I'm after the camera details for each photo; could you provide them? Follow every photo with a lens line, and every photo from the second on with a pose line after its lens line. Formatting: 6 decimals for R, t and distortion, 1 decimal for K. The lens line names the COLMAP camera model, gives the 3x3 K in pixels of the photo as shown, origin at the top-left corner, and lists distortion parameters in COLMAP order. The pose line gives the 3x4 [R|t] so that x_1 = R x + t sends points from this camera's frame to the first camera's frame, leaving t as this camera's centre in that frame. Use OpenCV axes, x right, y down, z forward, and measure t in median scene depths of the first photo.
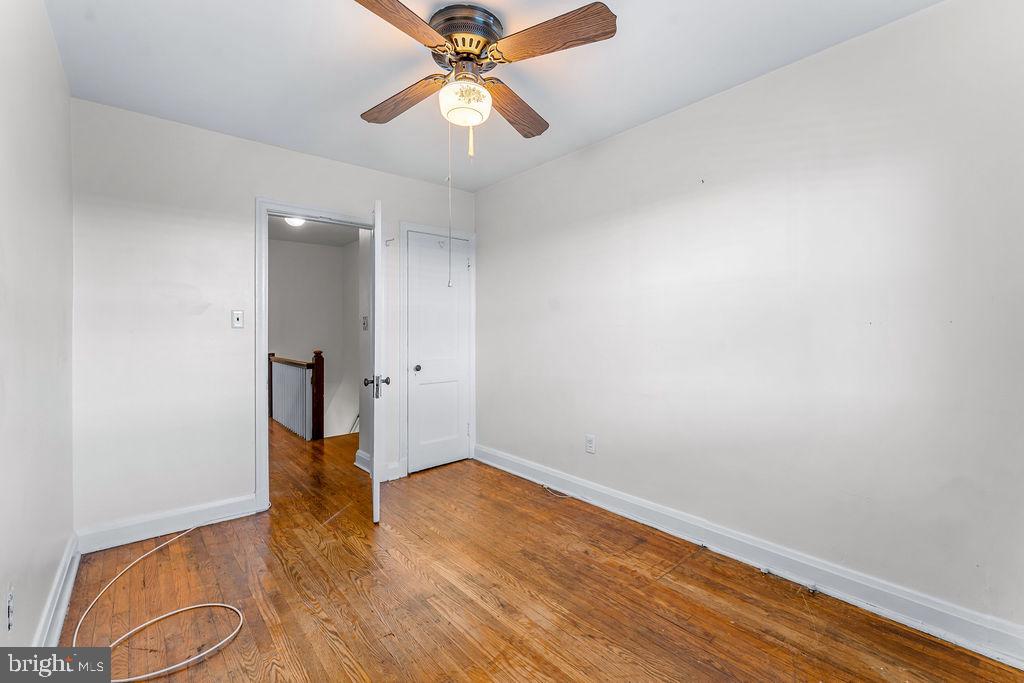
lens RADIAL K [[442.6, 0, 512.1], [0, 442.6, 336.0], [0, 0, 1]] dist [0.002866, -0.000129]
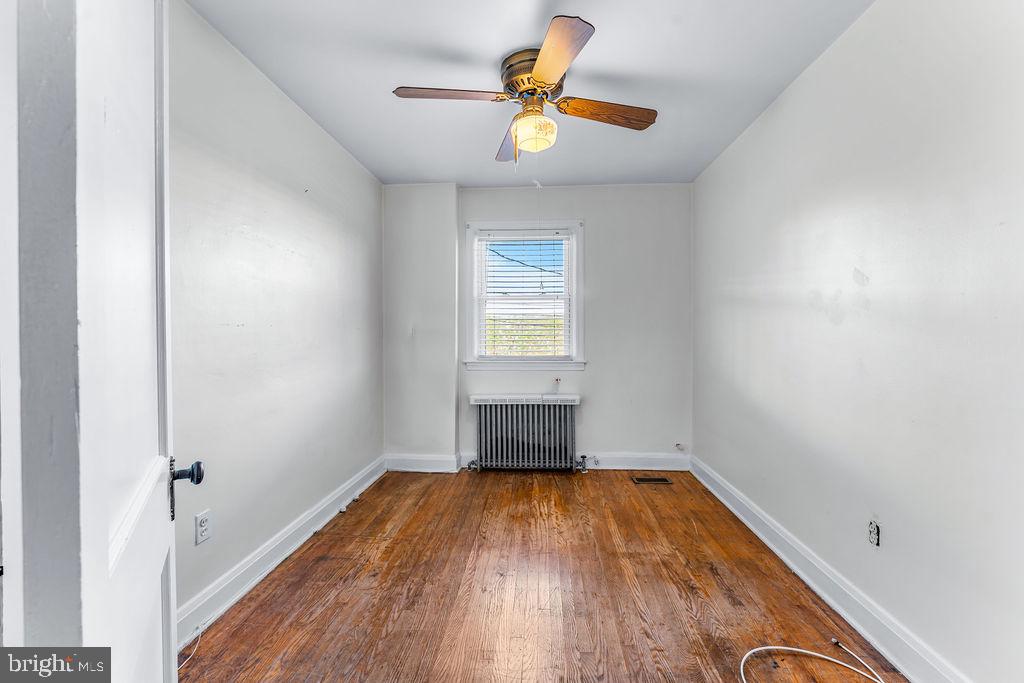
lens RADIAL K [[442.6, 0, 512.1], [0, 442.6, 336.9], [0, 0, 1]] dist [0.002866, -0.000129]
pose [[-0.713262, -0.003094, 0.700890, -0.666537], [0.014138, 0.999723, 0.018801, -0.016272], [-0.700755, 0.023320, -0.713021, 1.421803]]
